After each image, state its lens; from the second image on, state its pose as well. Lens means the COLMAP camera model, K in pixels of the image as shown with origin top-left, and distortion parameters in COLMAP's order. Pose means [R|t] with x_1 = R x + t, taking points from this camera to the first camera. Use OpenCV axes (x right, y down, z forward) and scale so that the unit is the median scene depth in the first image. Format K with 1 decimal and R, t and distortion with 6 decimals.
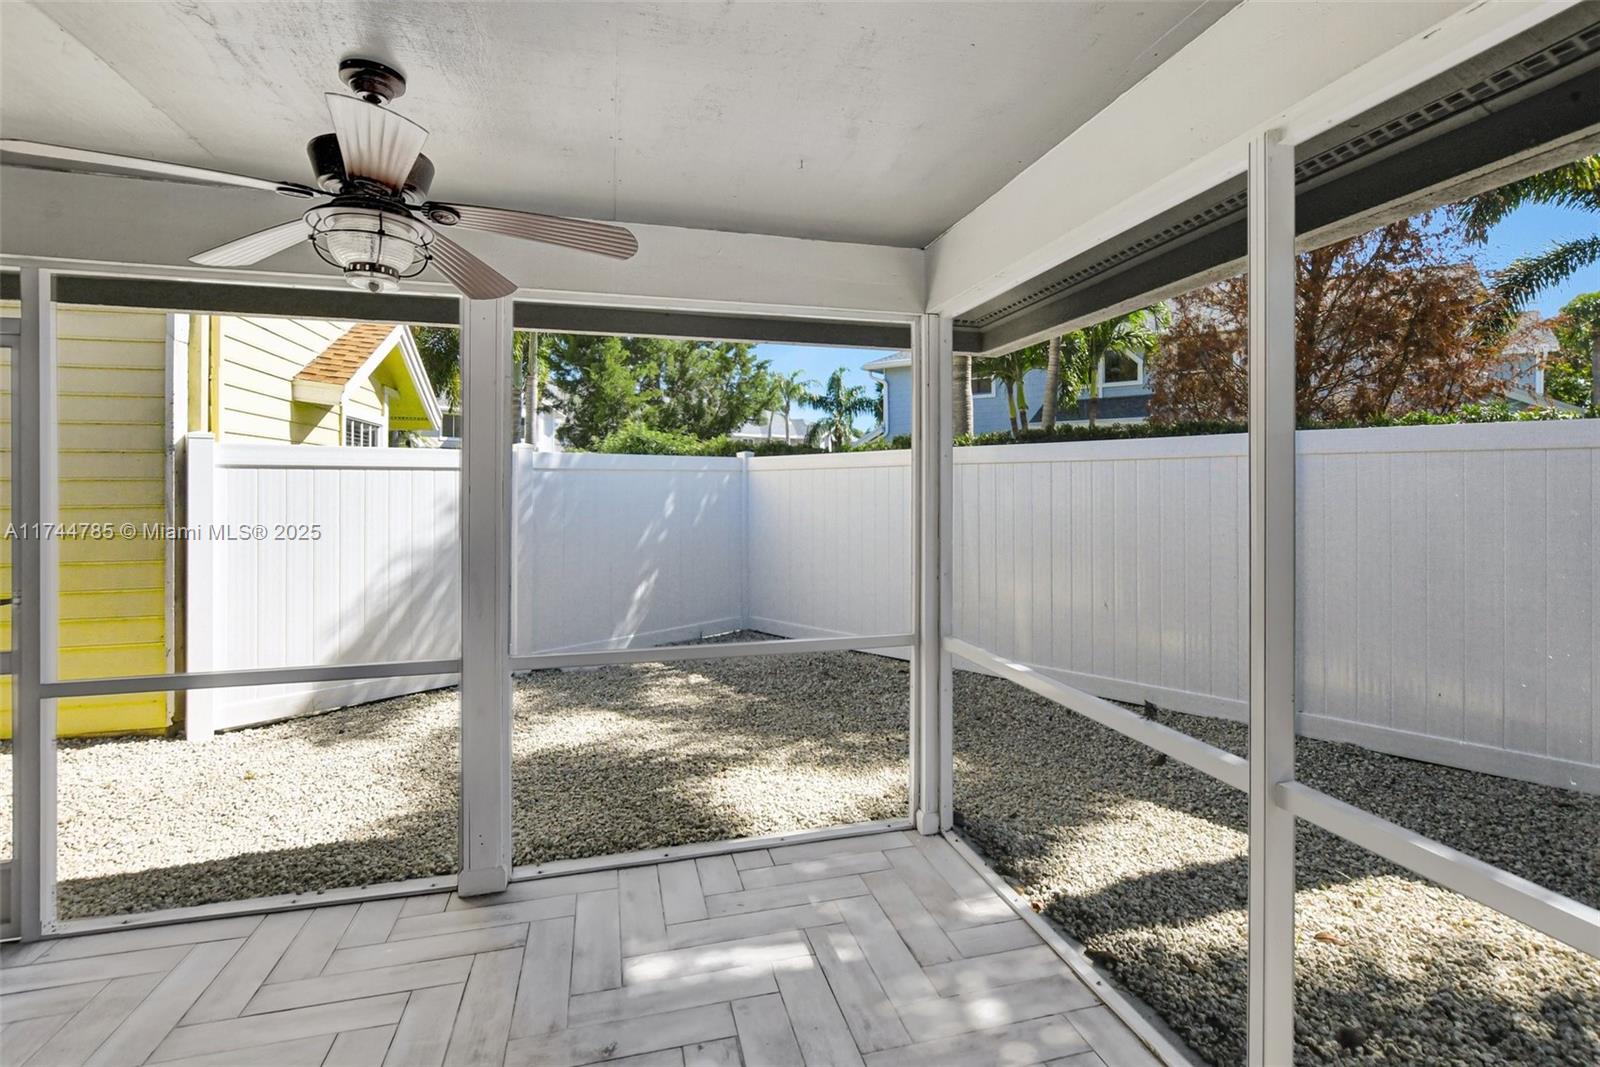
lens RADIAL K [[733.2, 0, 804.3], [0, 733.2, 482.5], [0, 0, 1]] dist [-0.003788, -0.000185]
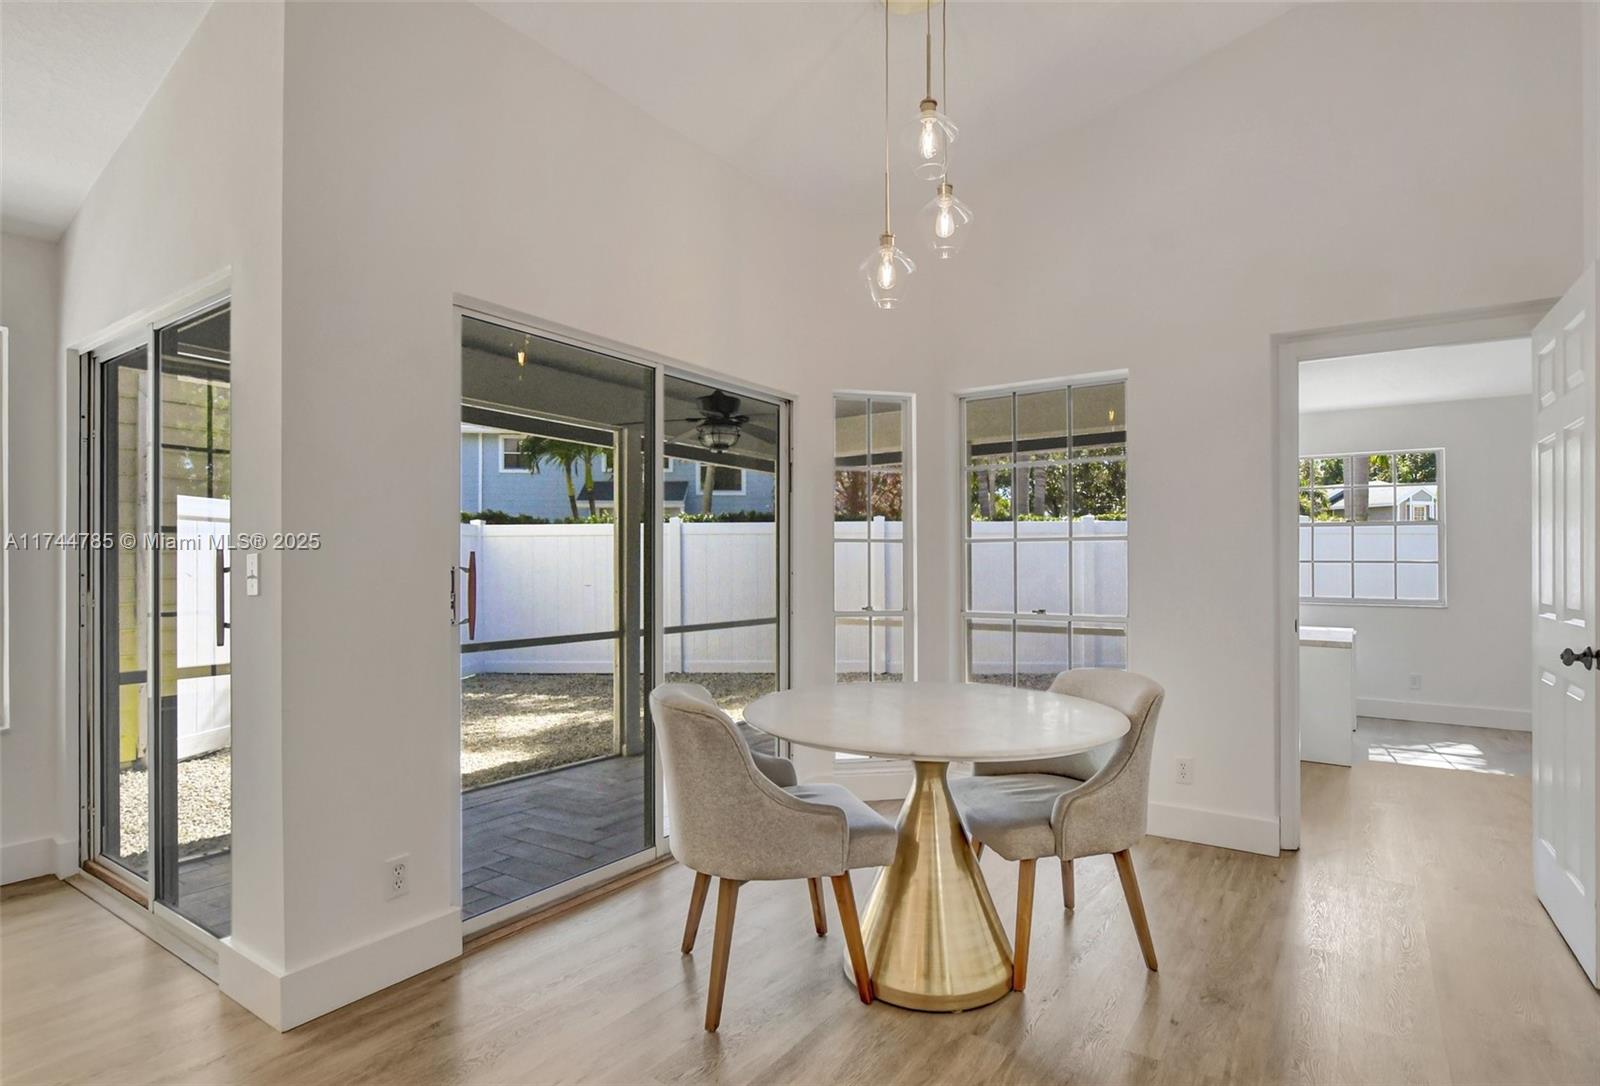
lens RADIAL K [[788.3, 0, 801.1], [0, 788.3, 565.5], [0, 0, 1]] dist [0.020433, 0.000092]
pose [[0.773565, 0.000184, 0.633717, -0.879510], [-0.003001, 0.999990, 0.003373, 0.045152], [-0.633710, -0.004511, 0.773558, -0.523088]]
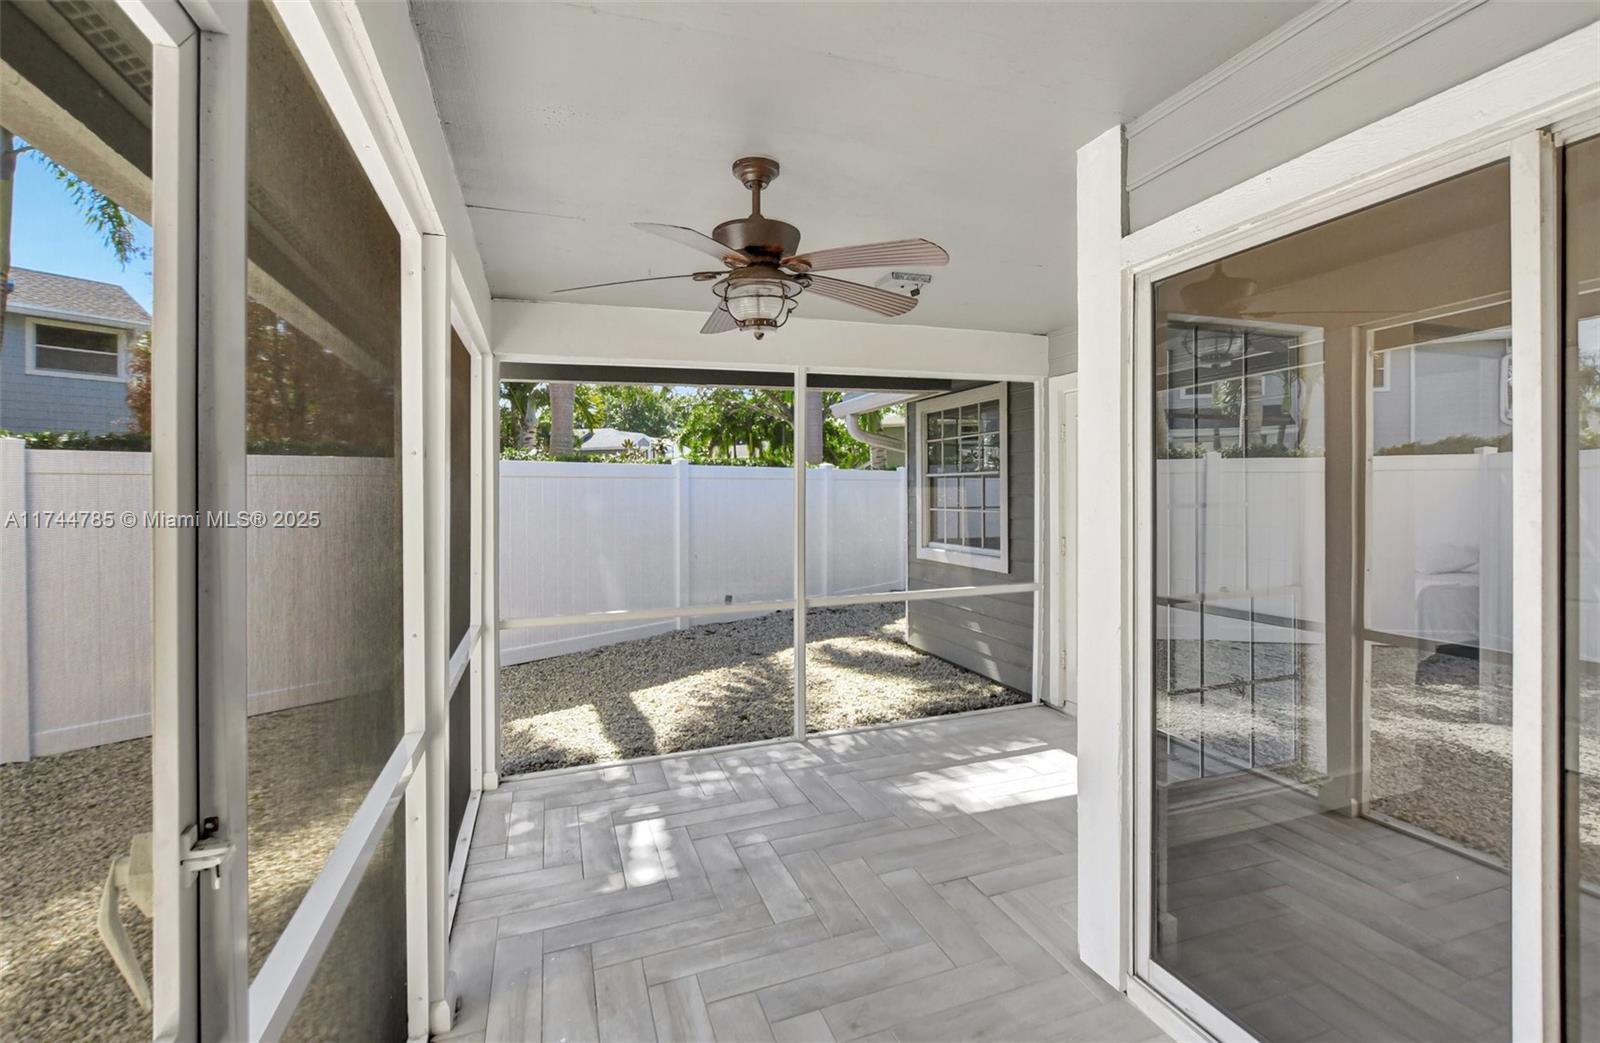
lens RADIAL K [[731.3, 0, 833.7], [0, 731.3, 491.3], [0, 0, 1]] dist [-0.011348, -0.000040]
pose [[-0.099042, 0.007280, 0.995057, -0.792379], [-0.002473, 0.999968, -0.007563, 0.004685], [-0.995080, -0.003210, -0.099020, 0.424026]]
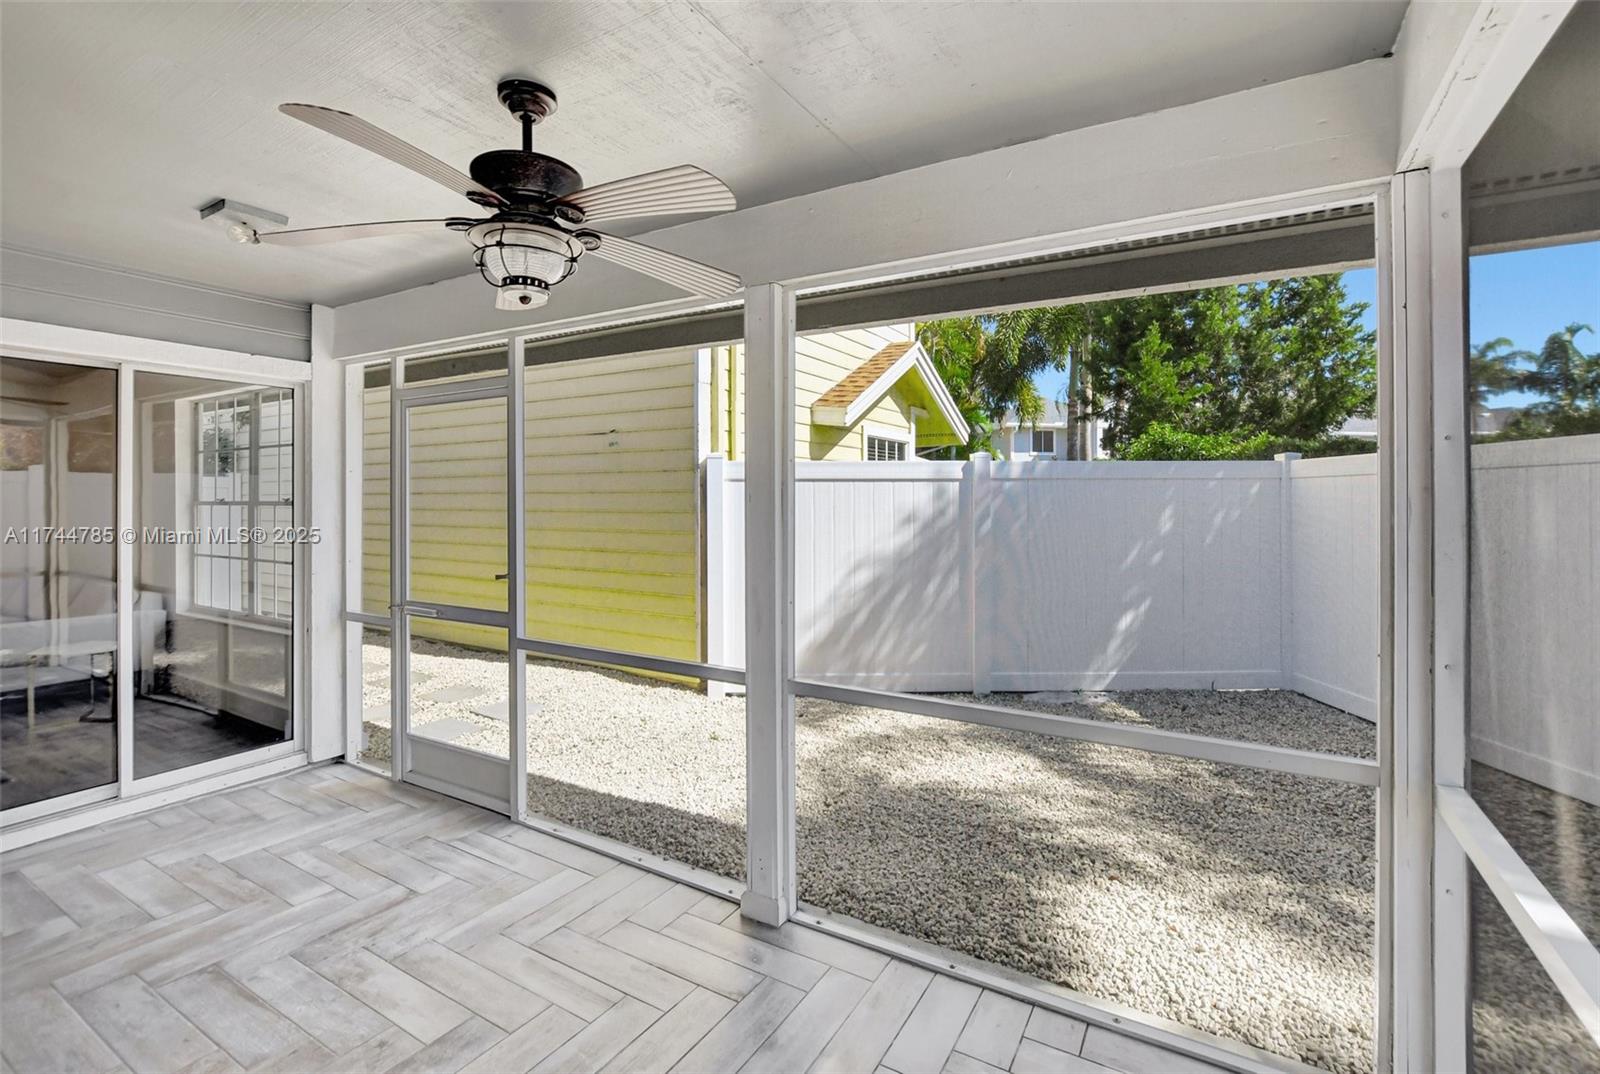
lens RADIAL K [[722.9, 0, 802.4], [0, 722.9, 494.8], [0, 0, 1]] dist [-0.012952, 0.000819]
pose [[0.704409, 0.000351, -0.709794, 0.168685], [-0.000373, 1.000000, 0.000125, 0.002590], [0.709794, 0.000177, 0.704409, 0.238204]]
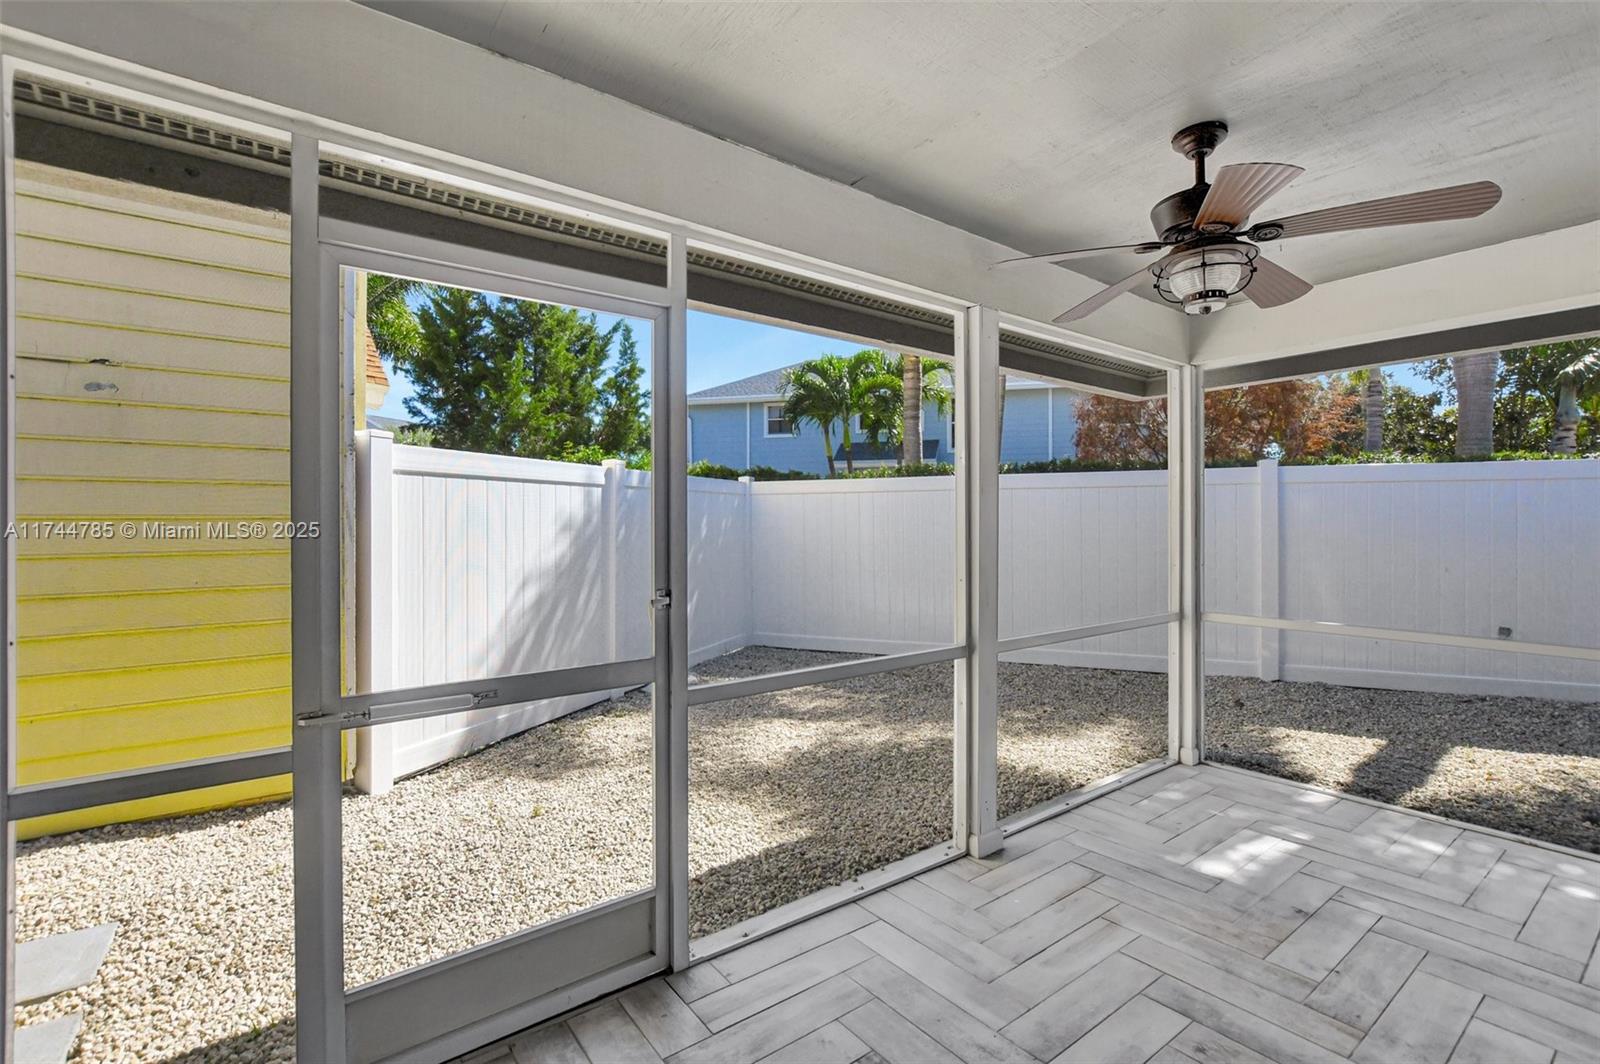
lens RADIAL K [[704.2, 0, 796.4], [0, 704.2, 521.1], [0, 0, 1]] dist [-0.003487, -0.000281]
pose [[0.932270, 0.000661, 0.361763, -0.698398], [-0.002398, 0.999988, 0.004352, 0.032317], [-0.361756, -0.004924, 0.932260, 0.069909]]
